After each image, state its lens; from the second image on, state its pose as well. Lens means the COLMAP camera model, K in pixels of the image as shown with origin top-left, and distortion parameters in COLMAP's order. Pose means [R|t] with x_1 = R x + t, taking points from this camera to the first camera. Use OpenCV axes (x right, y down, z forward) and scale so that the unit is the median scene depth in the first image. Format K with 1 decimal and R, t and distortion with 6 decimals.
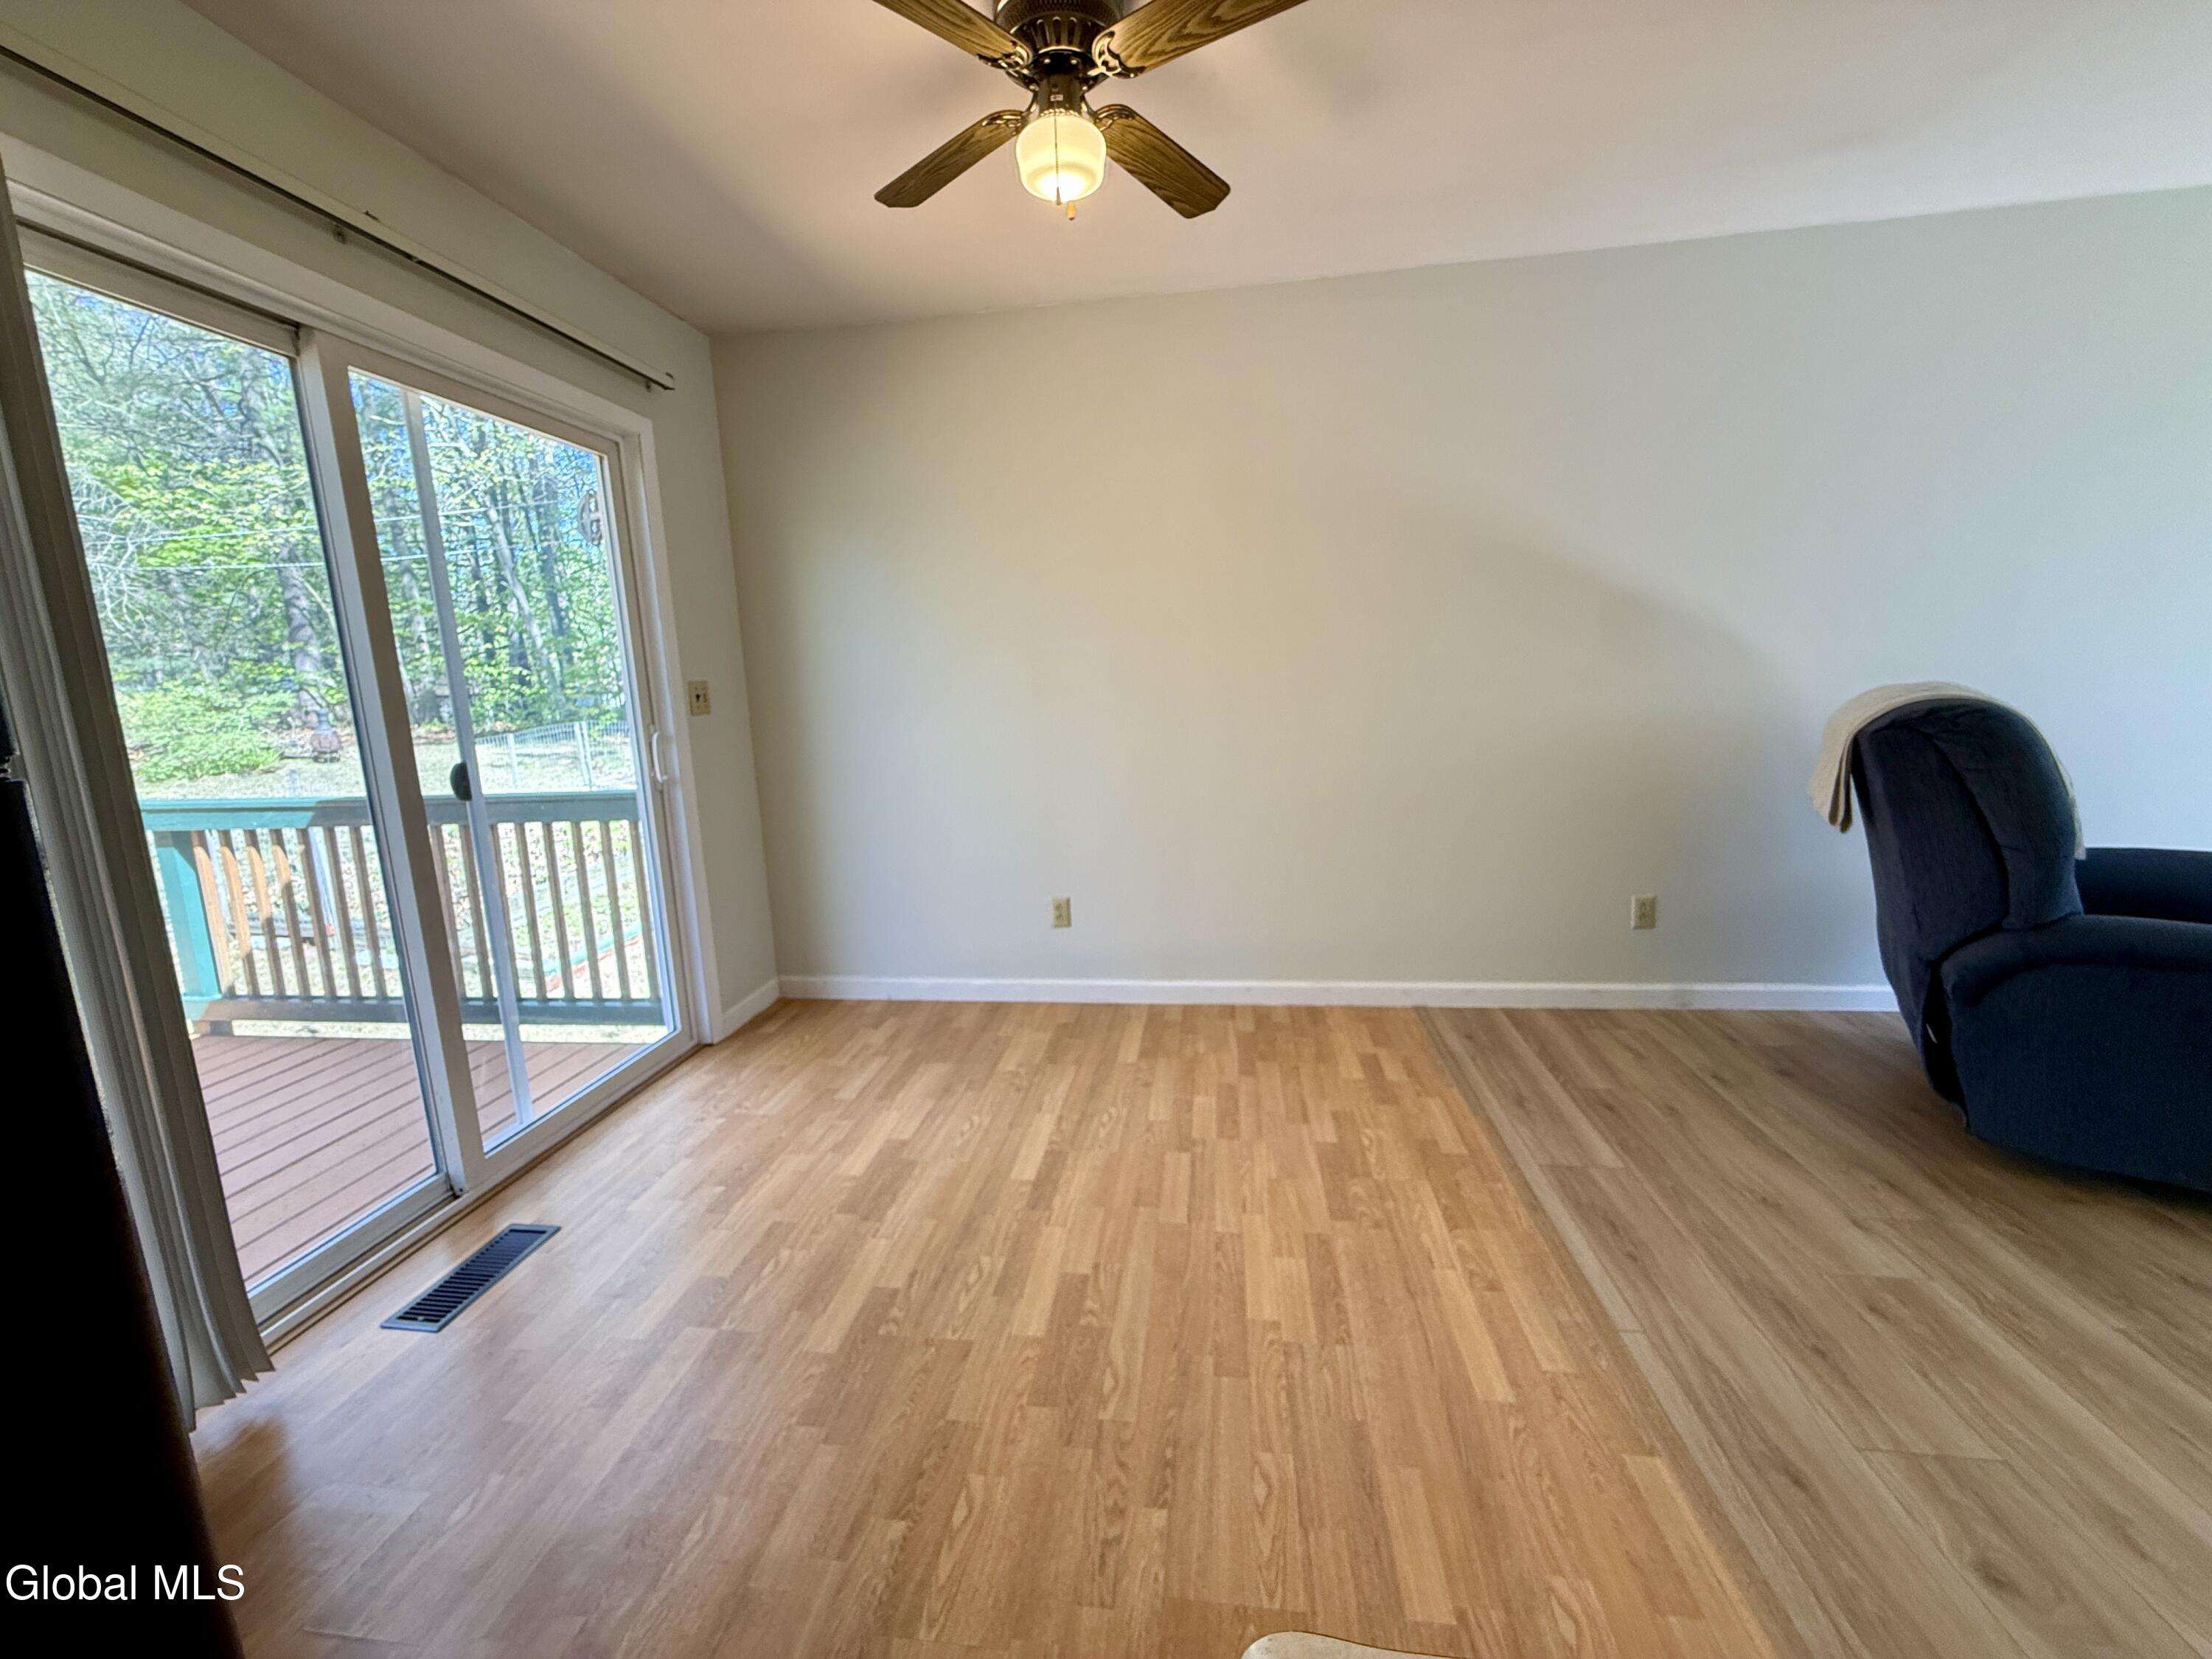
lens RADIAL K [[878.4, 0, 1106.1], [0, 878.4, 833.0], [0, 0, 1]] dist [0.000557, 0.000058]
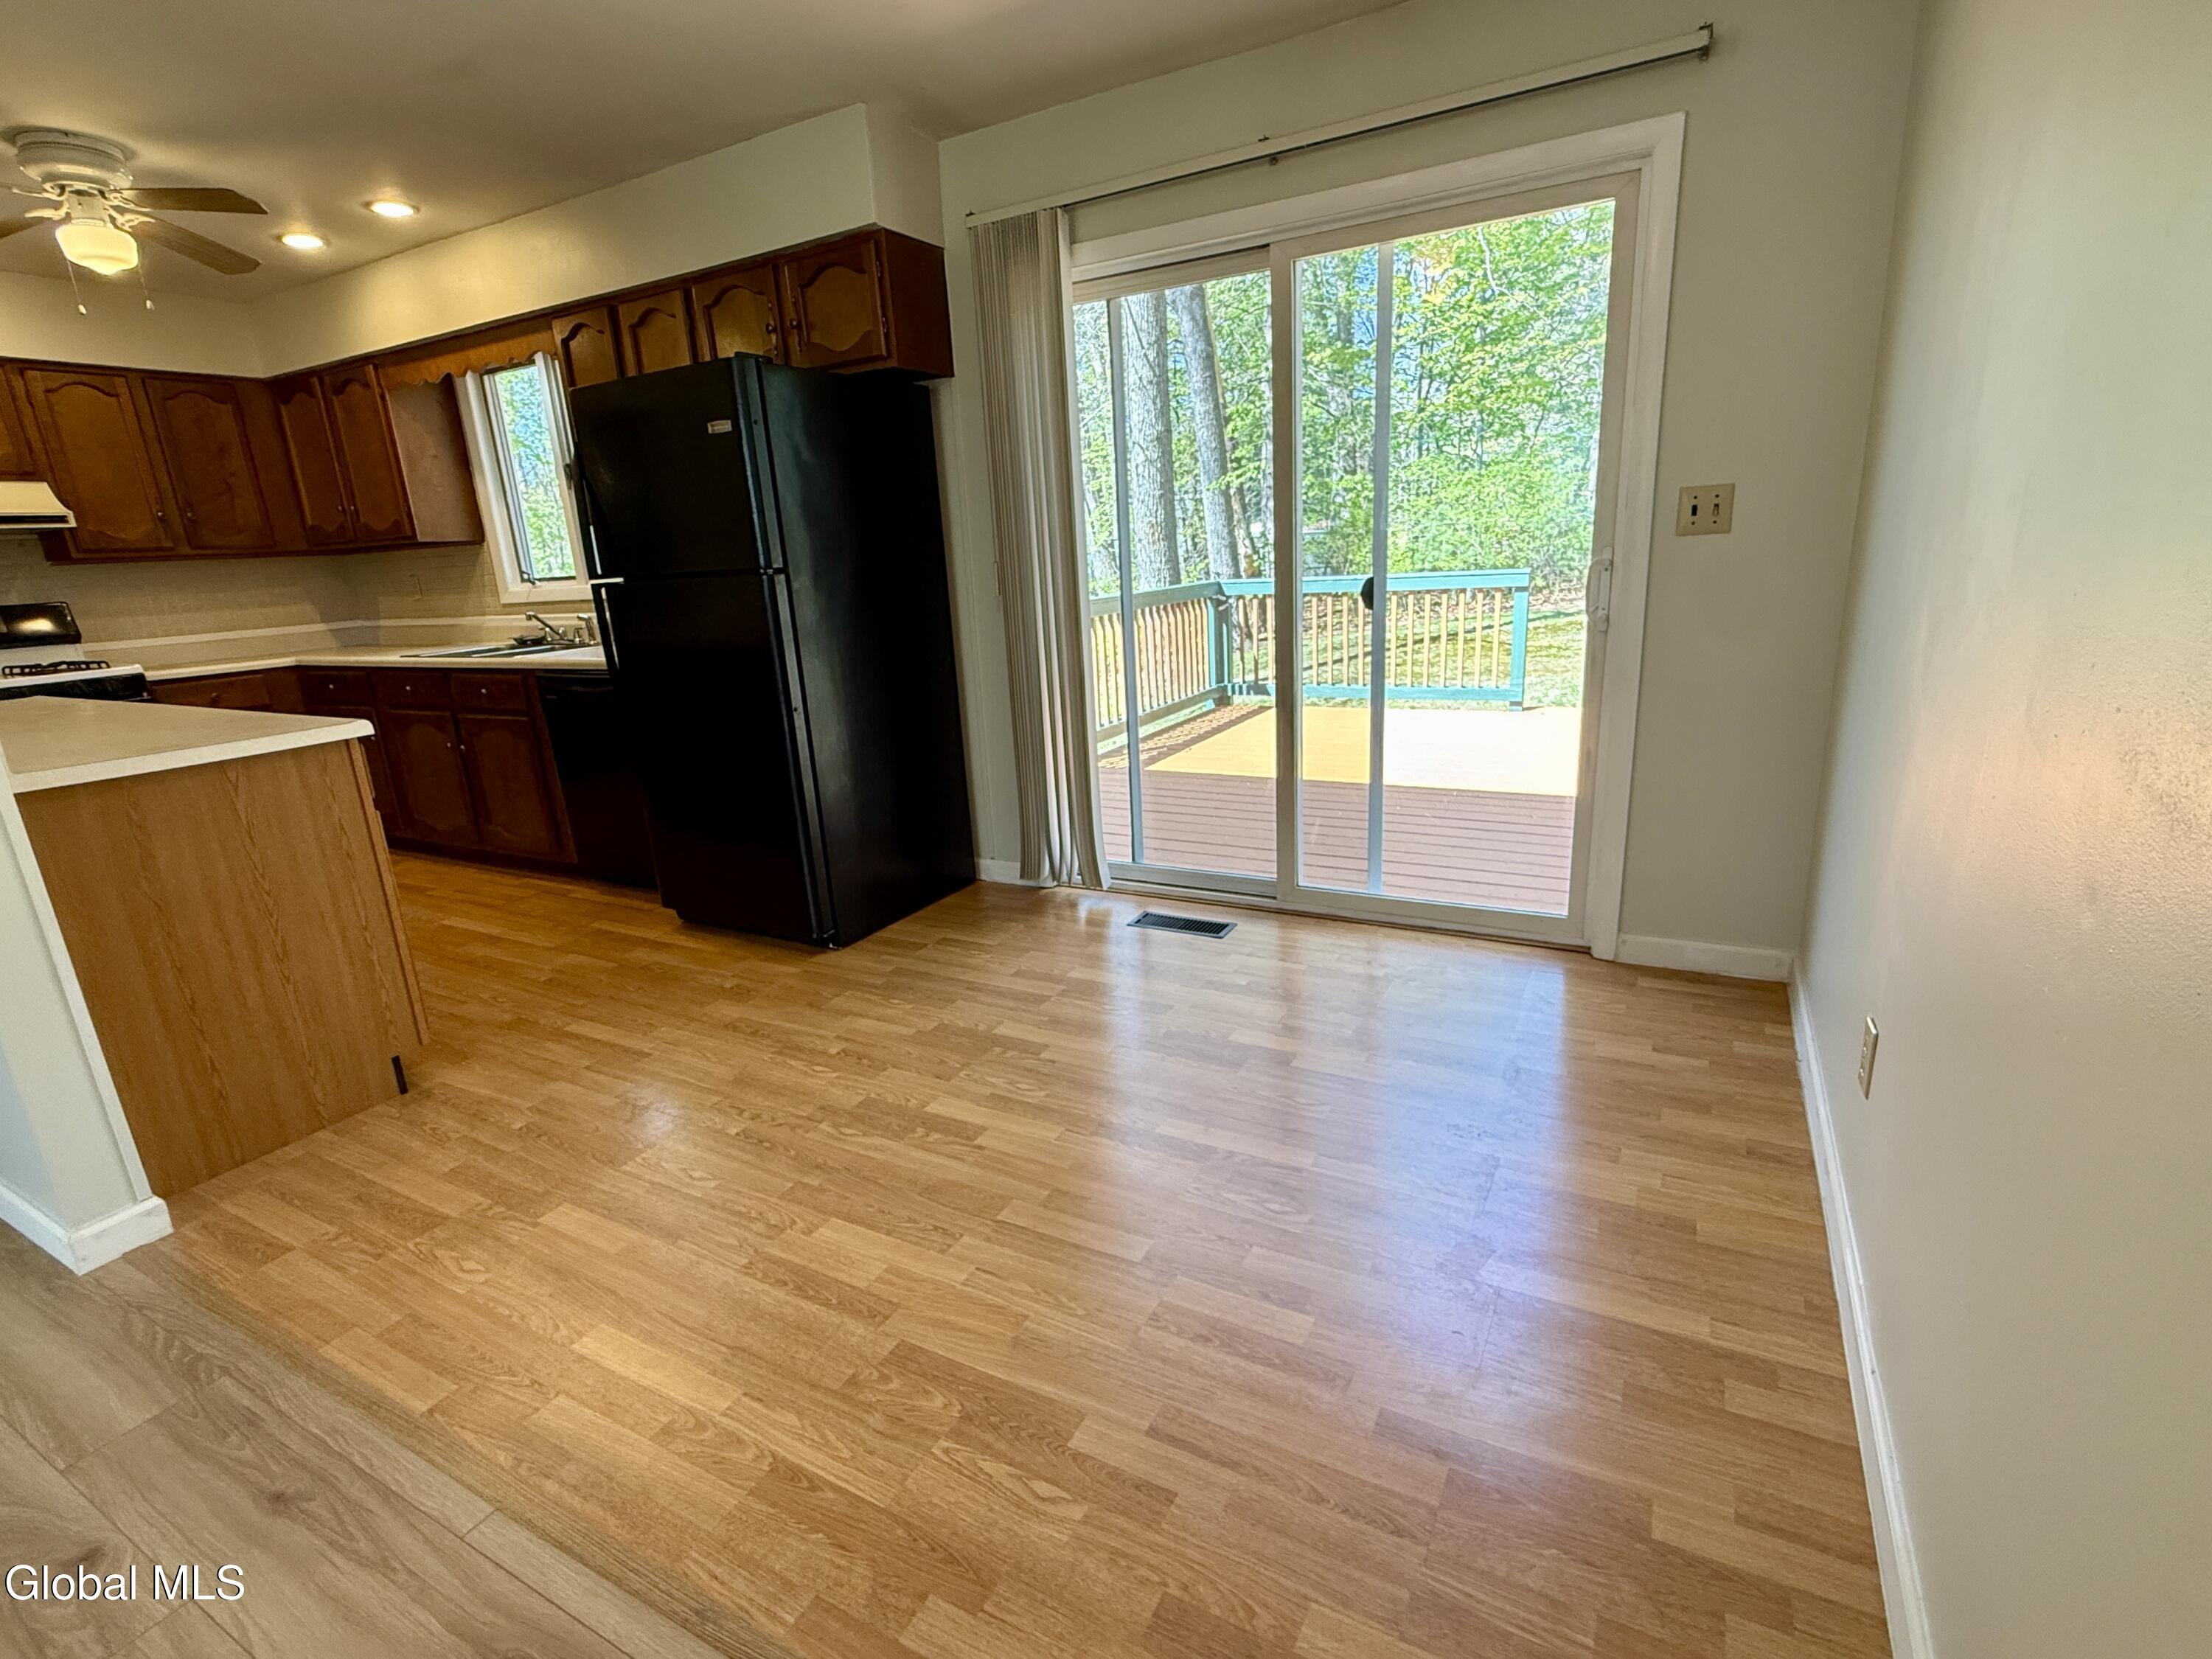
lens RADIAL K [[1052.9, 0, 1106.0], [0, 1052.9, 829.5], [0, 0, 1]] dist [0.000957, 0.000159]
pose [[-0.362799, 0.299466, -0.882438, 0.863388], [-0.094930, 0.930153, 0.354688, -0.272486], [0.927020, 0.212450, -0.309030, 1.394272]]
